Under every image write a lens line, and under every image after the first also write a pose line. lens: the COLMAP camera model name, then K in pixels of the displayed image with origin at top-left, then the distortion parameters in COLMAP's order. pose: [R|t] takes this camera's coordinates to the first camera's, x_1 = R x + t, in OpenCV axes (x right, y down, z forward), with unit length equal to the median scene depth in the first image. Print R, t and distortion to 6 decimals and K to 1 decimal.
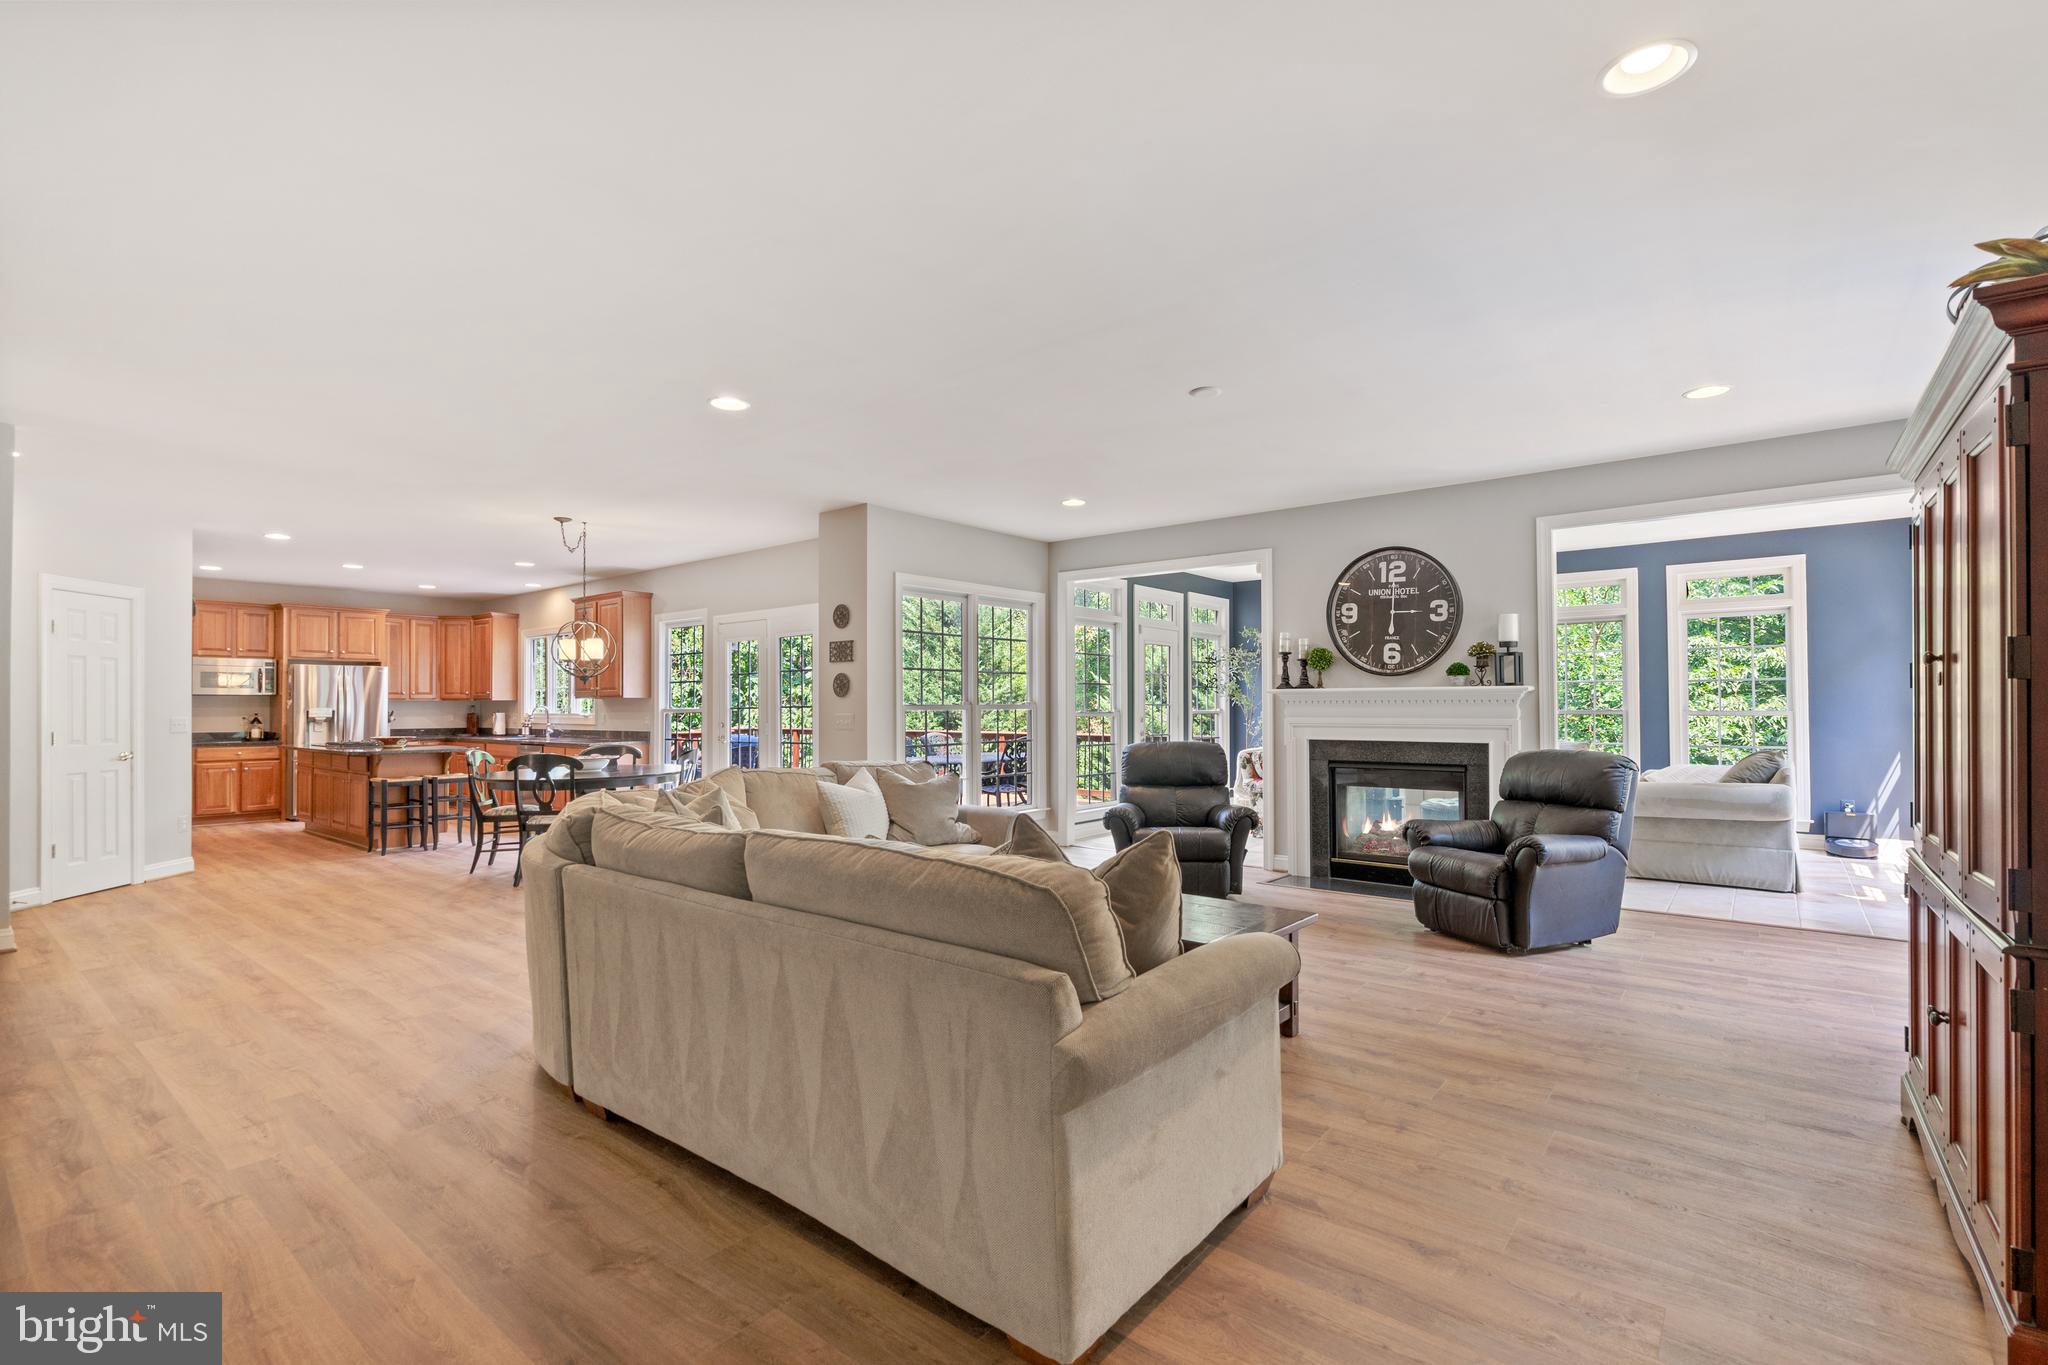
lens RADIAL K [[934.1, 0, 1050.2], [0, 934.1, 690.6], [0, 0, 1]] dist [-0.006770, 0.002725]
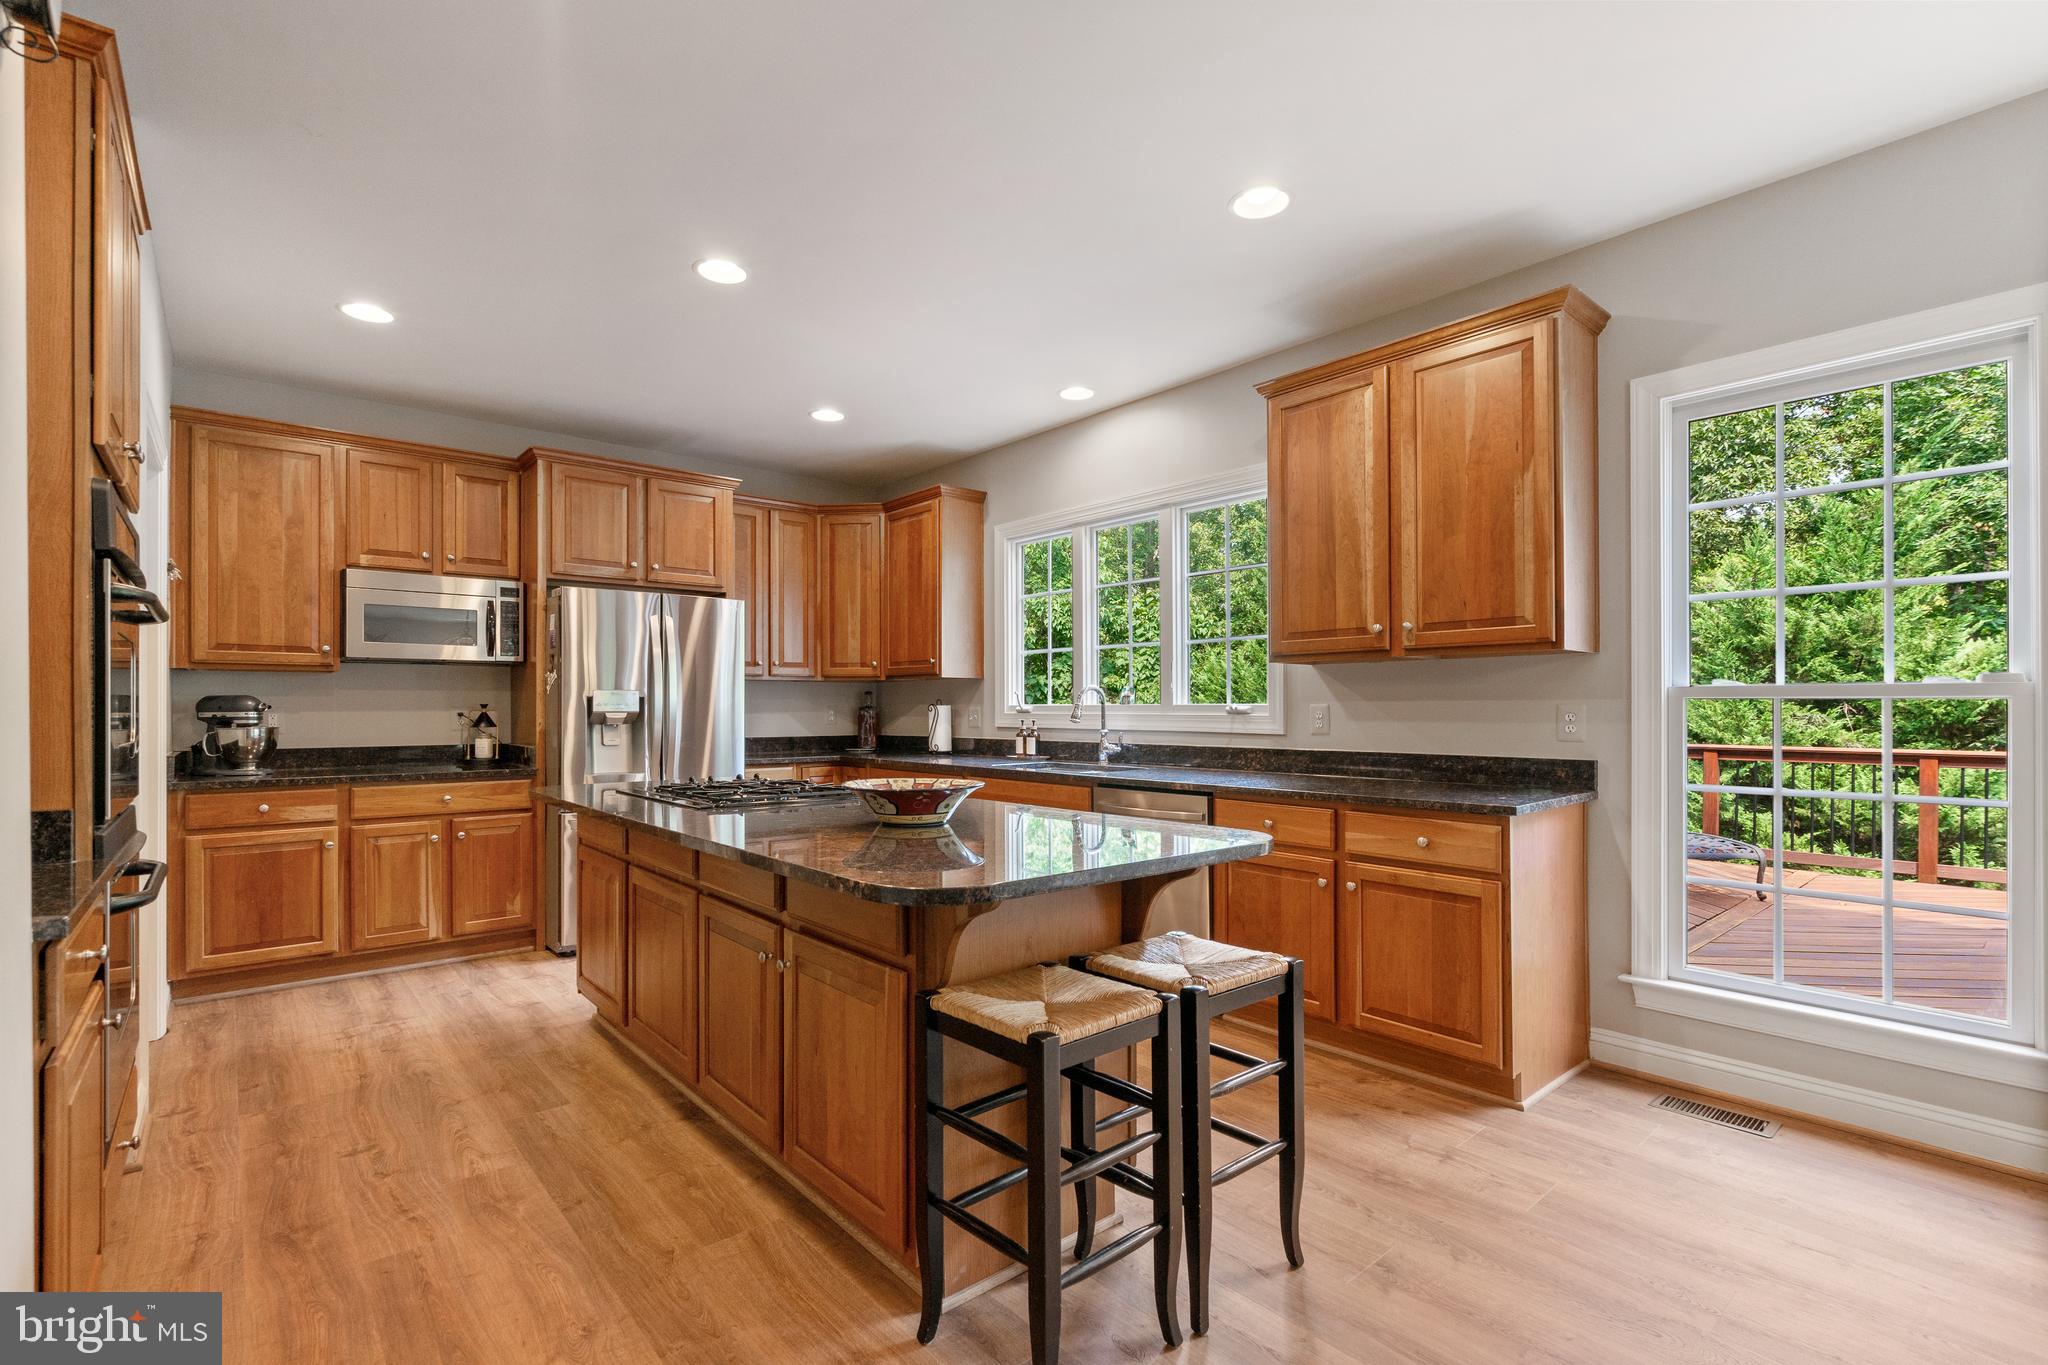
lens RADIAL K [[934.1, 0, 1057.3], [0, 934.1, 699.3], [0, 0, 1]] dist [-0.006770, 0.002725]
pose [[0.985762, -0.000589, -0.168143, -0.859062], [0.002020, 0.999963, 0.008341, 0.032403], [0.168132, -0.008561, 0.985727, 1.026872]]
